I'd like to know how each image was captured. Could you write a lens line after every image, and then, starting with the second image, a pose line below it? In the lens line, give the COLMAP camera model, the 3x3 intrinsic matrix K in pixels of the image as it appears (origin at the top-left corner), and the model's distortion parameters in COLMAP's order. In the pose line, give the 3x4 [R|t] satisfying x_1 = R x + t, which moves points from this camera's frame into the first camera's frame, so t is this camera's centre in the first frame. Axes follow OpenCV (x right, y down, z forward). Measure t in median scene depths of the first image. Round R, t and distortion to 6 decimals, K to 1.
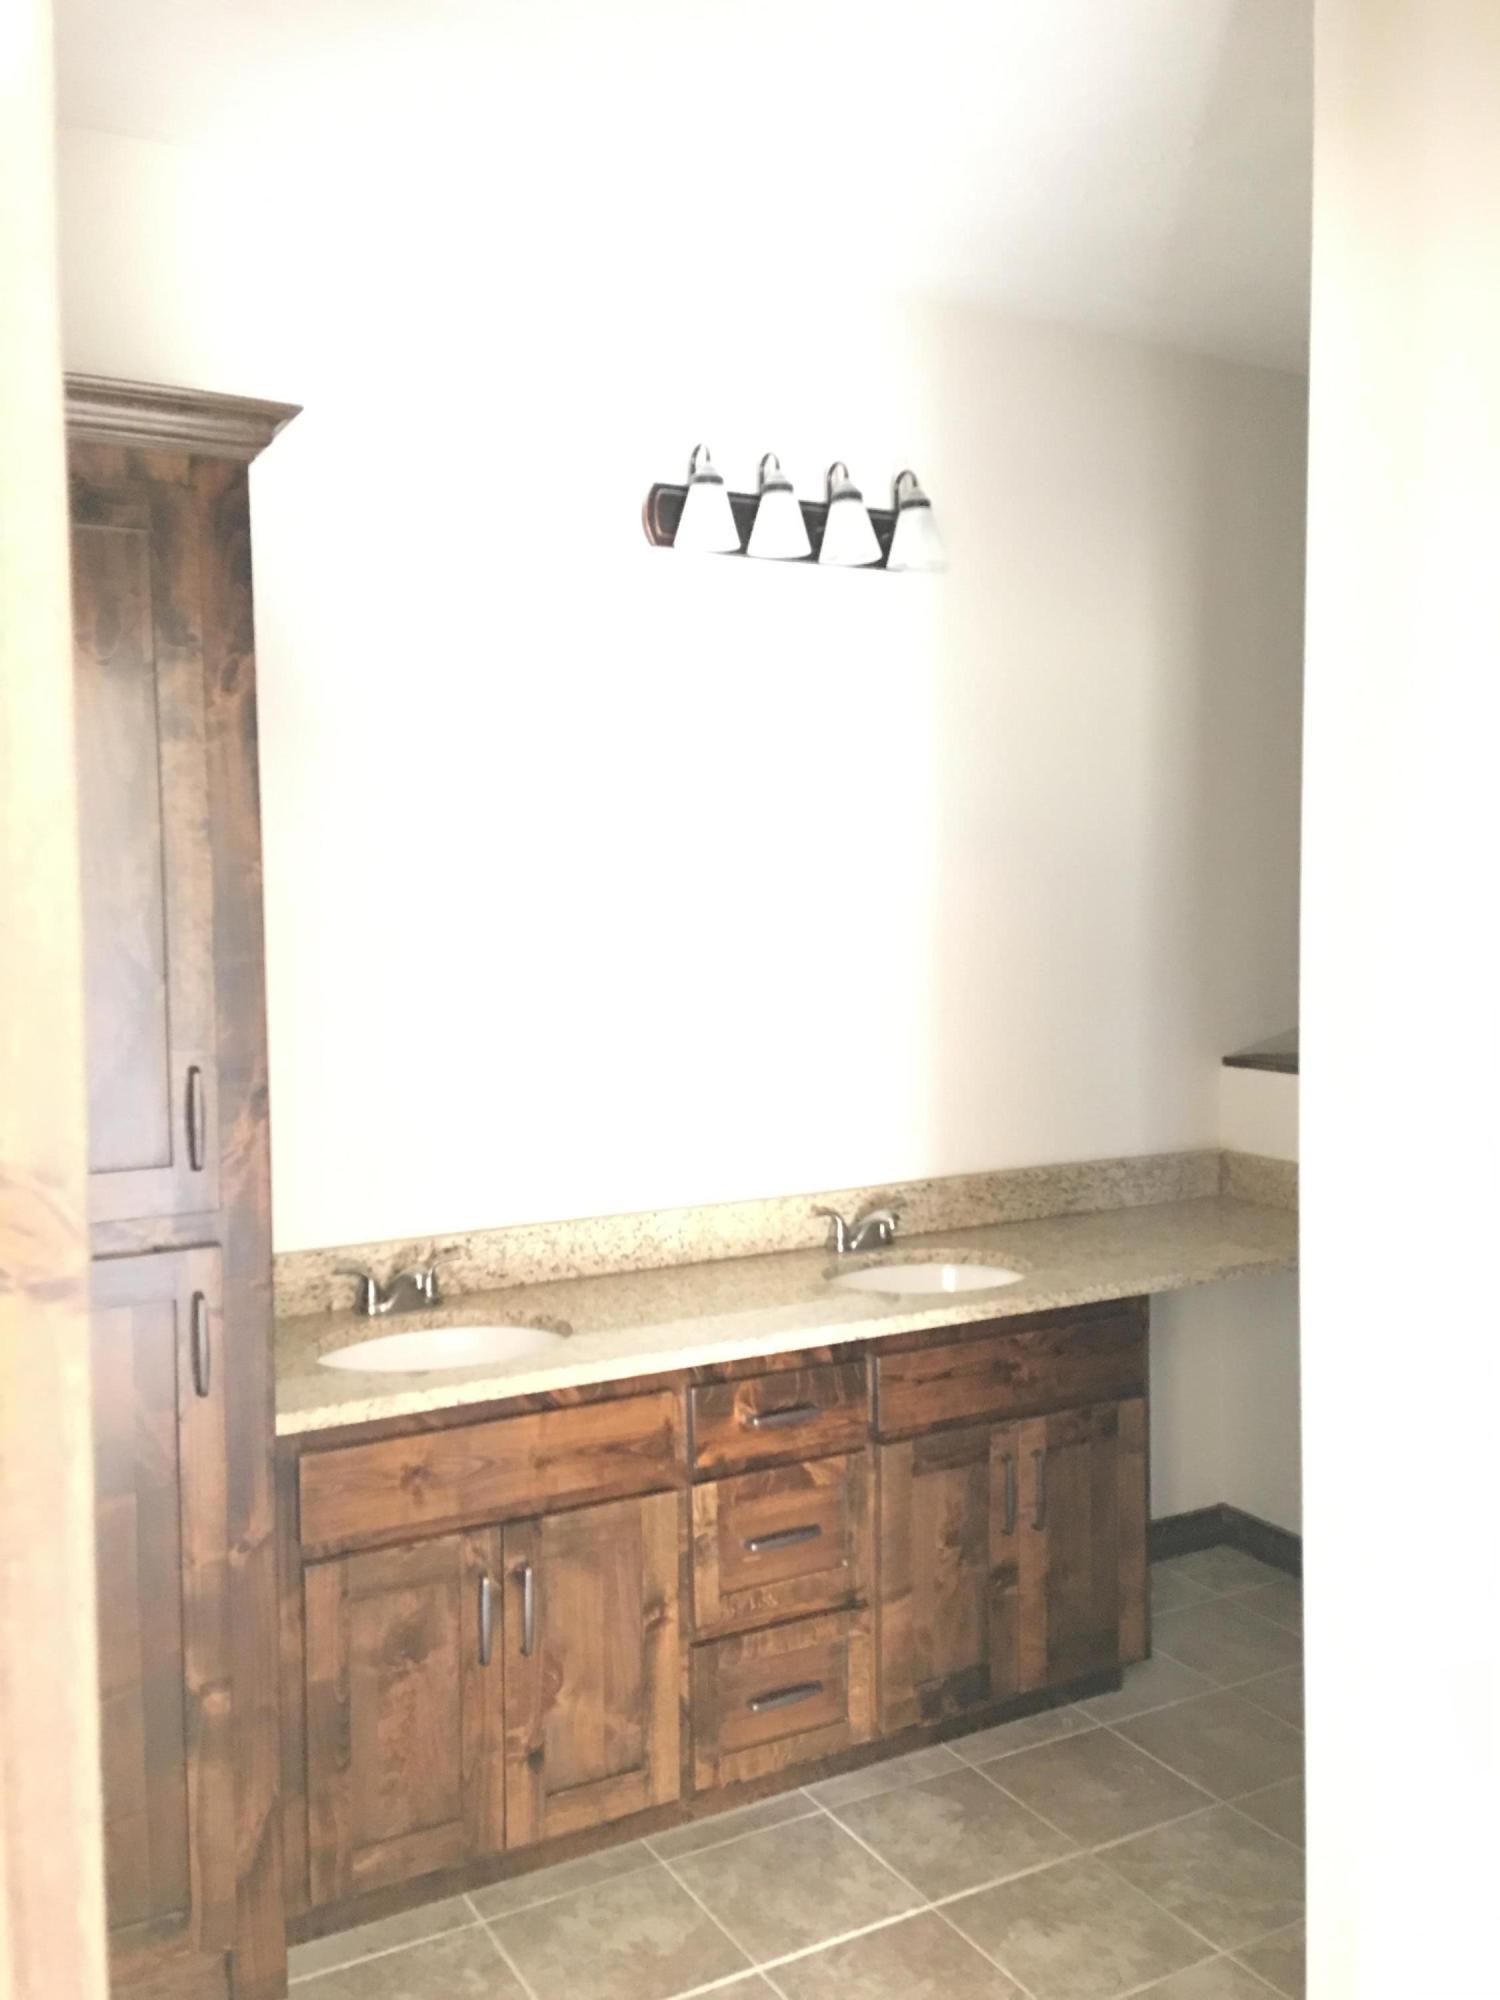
lens RADIAL K [[1684.4, 0, 756.5], [0, 1684.4, 979.9], [0, 0, 1]] dist [0.101572, -0.160203]
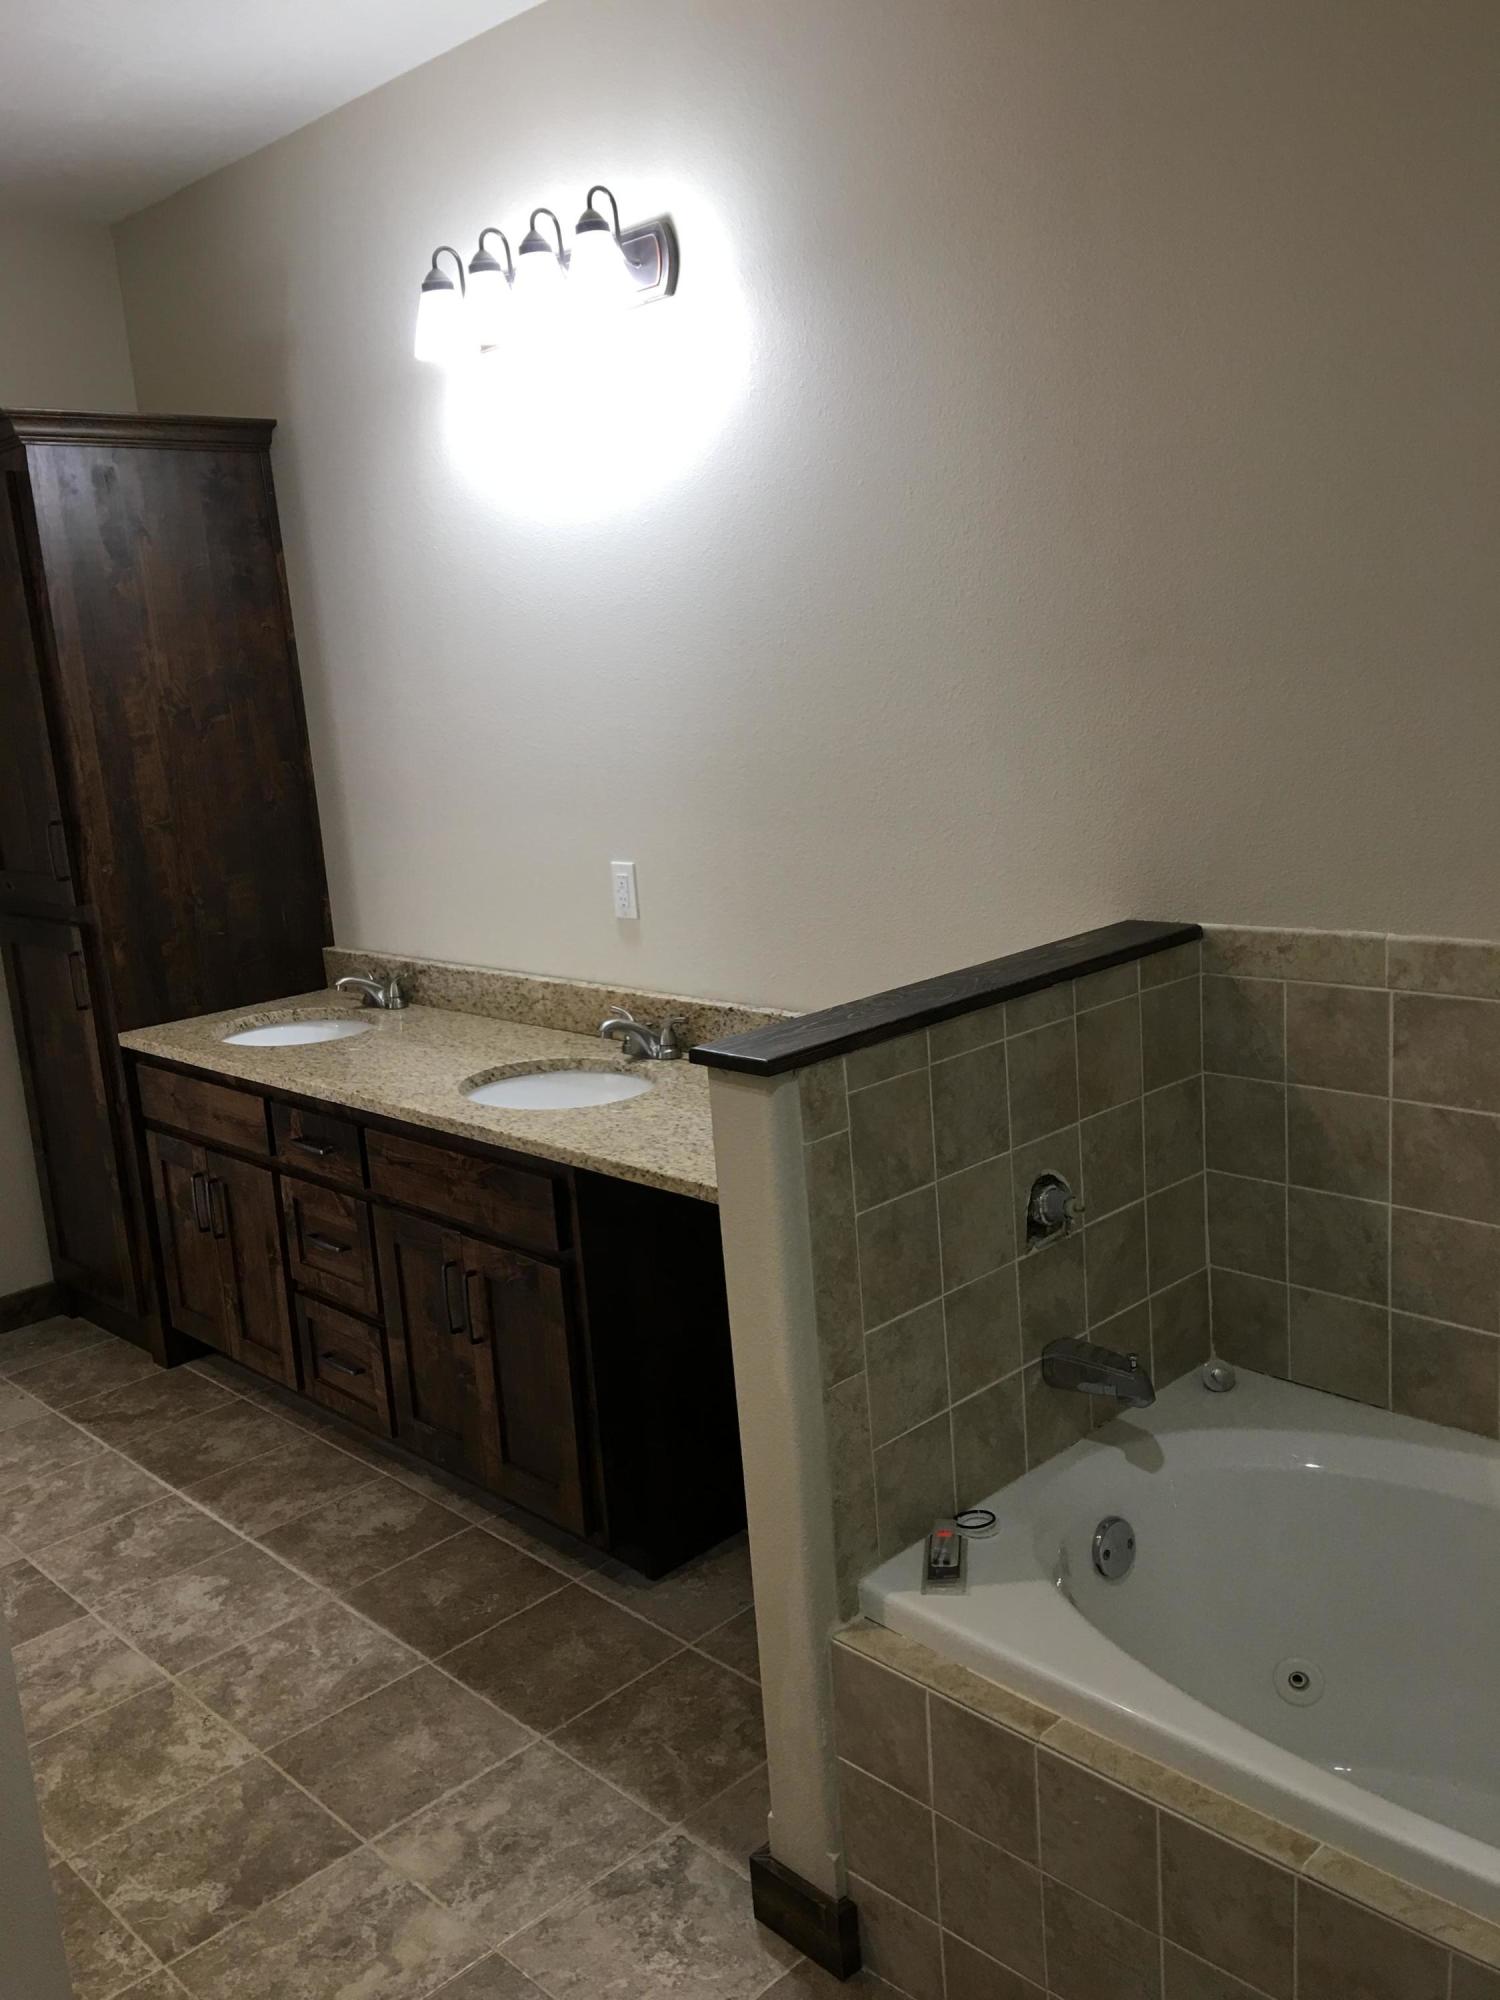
lens RADIAL K [[1684.4, 0, 756.5], [0, 1684.4, 979.9], [0, 0, 1]] dist [0.101572, -0.160203]
pose [[0.252447, 0.178105, -0.951078, 1.178288], [0.028529, 0.981116, 0.191303, -0.080829], [0.967190, -0.075427, 0.242598, 0.975203]]
